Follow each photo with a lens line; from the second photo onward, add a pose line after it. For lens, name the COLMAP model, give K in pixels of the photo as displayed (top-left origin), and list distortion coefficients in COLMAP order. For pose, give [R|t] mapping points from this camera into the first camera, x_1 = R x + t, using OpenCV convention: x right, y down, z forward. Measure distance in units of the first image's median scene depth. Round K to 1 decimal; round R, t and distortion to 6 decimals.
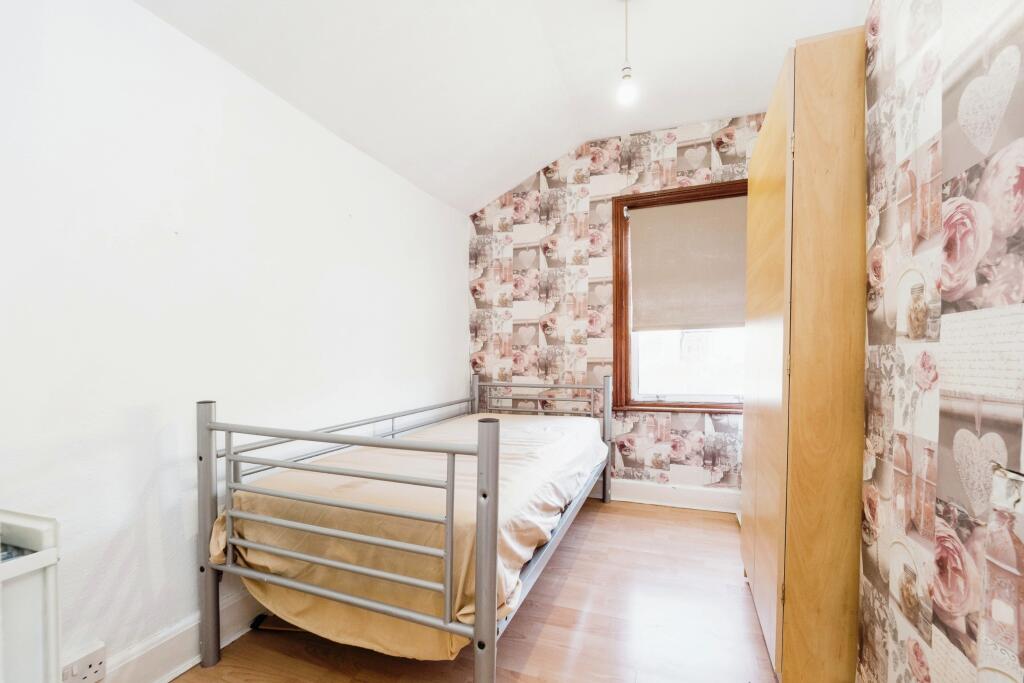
lens RADIAL K [[441.4, 0, 513.1], [0, 441.4, 345.4], [0, 0, 1]] dist [-0.014864, -0.000316]
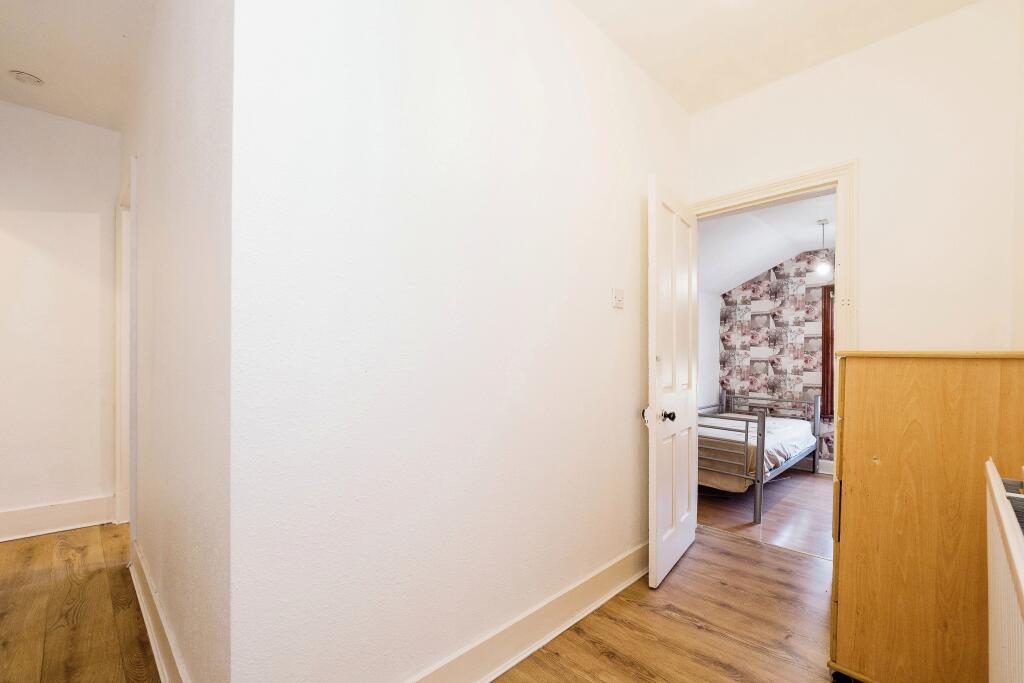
lens RADIAL K [[441.4, 0, 506.4], [0, 441.4, 346.5], [0, 0, 1]] dist [-0.014864, -0.000316]
pose [[0.904807, 0.011430, -0.425669, -0.130753], [-0.012528, 0.999921, 0.000220, -0.092769], [0.425638, 0.005134, 0.904879, -0.901239]]
